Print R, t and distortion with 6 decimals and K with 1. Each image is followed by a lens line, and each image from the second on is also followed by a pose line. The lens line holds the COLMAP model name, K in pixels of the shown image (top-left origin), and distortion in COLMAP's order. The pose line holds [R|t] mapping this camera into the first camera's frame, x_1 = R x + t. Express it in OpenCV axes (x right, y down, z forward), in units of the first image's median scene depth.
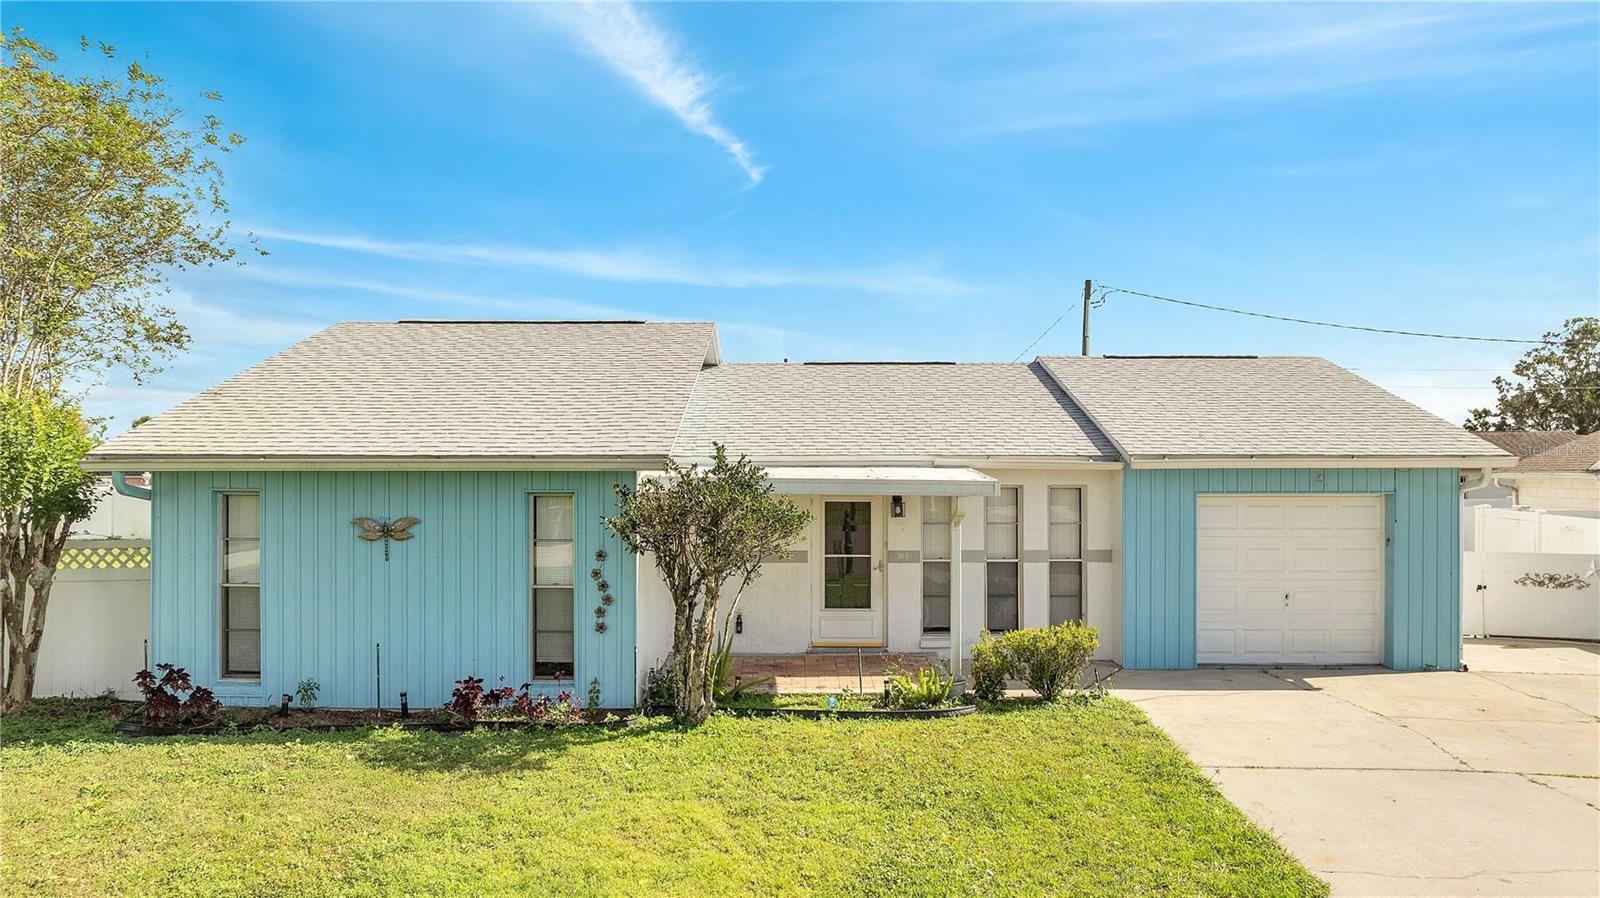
lens RADIAL K [[1127.4, 0, 804.2], [0, 1127.4, 445.1], [0, 0, 1]] dist [-0.021380, 0.003801]
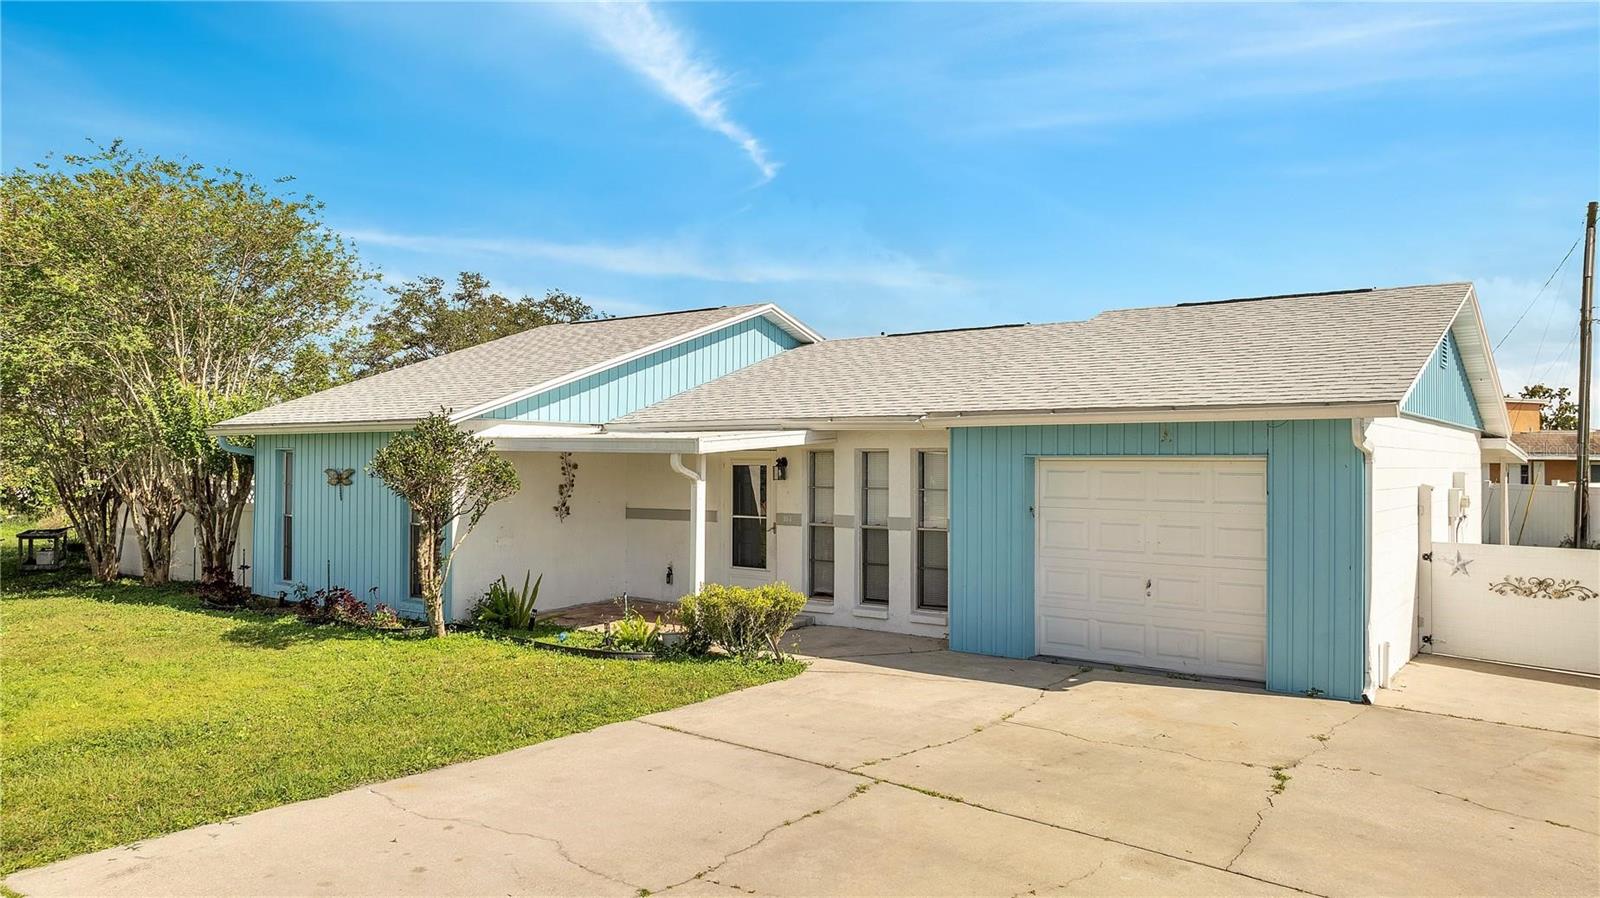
lens RADIAL K [[1127.4, 0, 804.2], [0, 1127.4, 445.1], [0, 0, 1]] dist [-0.021380, 0.003801]
pose [[0.789951, -0.007188, -0.613128, 0.858007], [0.007919, 0.999967, -0.001520, 0.040032], [0.613119, -0.003654, 0.789982, 0.246492]]
